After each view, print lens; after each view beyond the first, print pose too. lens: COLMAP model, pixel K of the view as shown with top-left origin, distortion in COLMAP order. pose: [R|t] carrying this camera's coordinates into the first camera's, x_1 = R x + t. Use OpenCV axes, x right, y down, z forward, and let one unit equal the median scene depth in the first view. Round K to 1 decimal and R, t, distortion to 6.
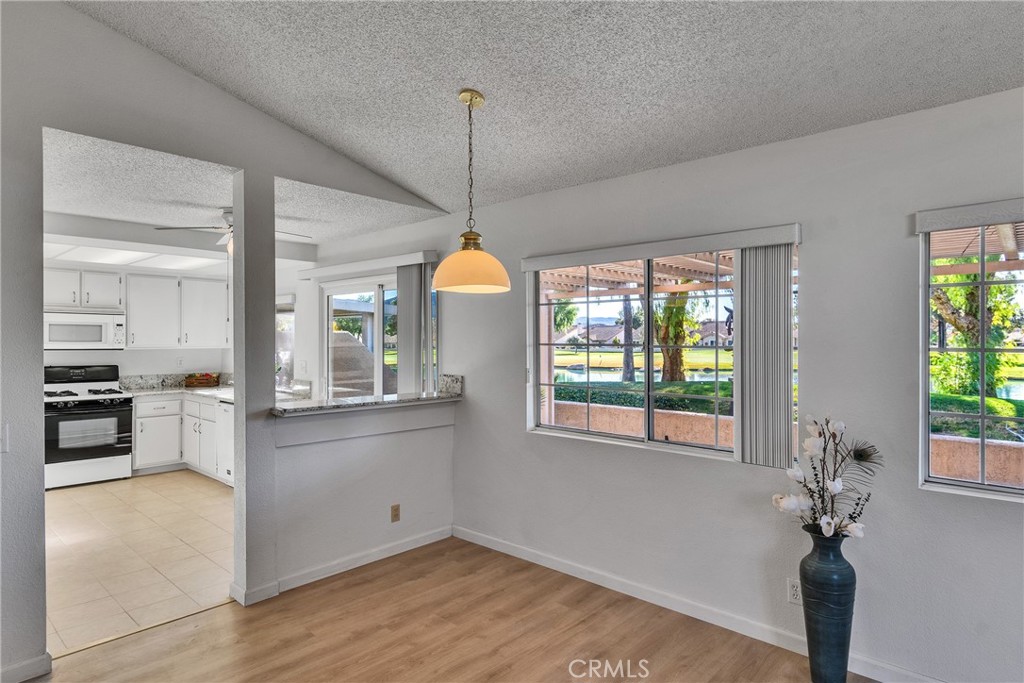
lens RADIAL K [[570.0, 0, 513.5], [0, 570.0, 339.0], [0, 0, 1]] dist [-0.006345, -0.000405]
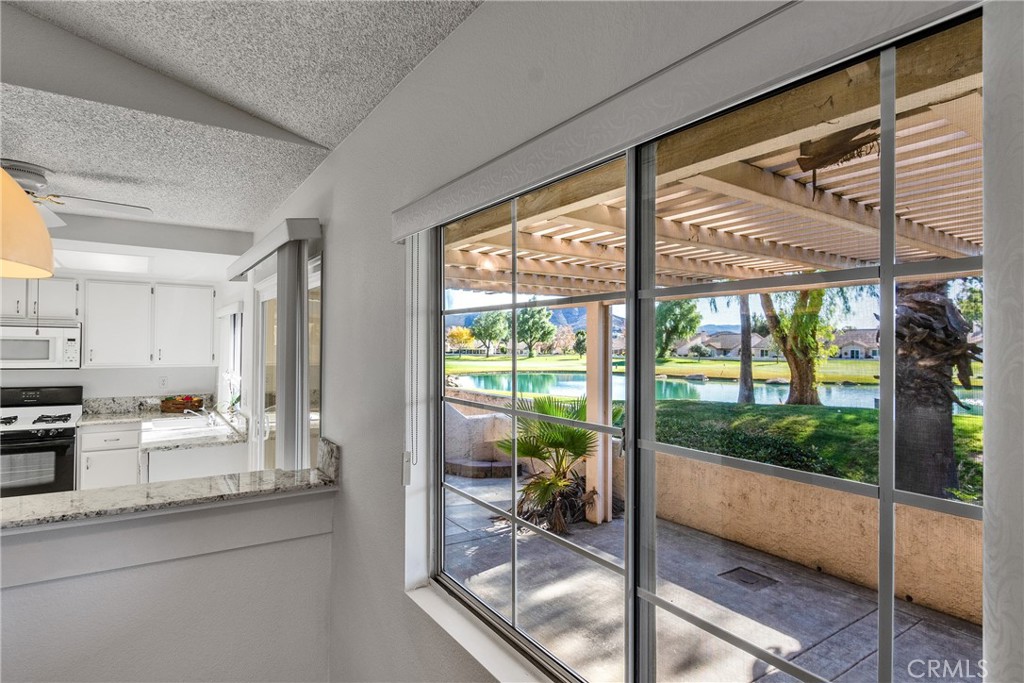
lens RADIAL K [[538.2, 0, 511.4], [0, 538.2, 339.5], [0, 0, 1]] dist [-0.000580, 0.000039]
pose [[0.973782, 0.004883, -0.227429, 0.128815], [-0.007427, 0.999919, -0.010329, -0.022261], [0.227360, 0.011747, 0.973740, 0.377921]]
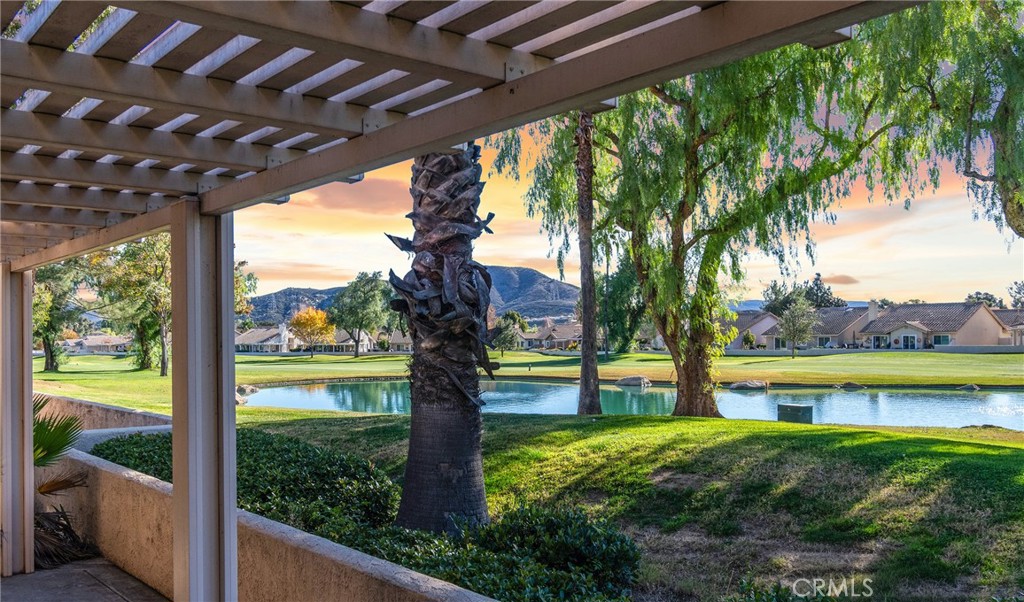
lens RADIAL K [[868.1, 0, 511.1], [0, 868.1, 303.0], [0, 0, 1]] dist [0.010048, 0.000996]
pose [[0.991471, -0.013223, -0.129653, 0.816387], [0.008309, 0.999229, -0.038369, -0.007835], [0.130060, 0.036965, 0.990817, 0.337142]]
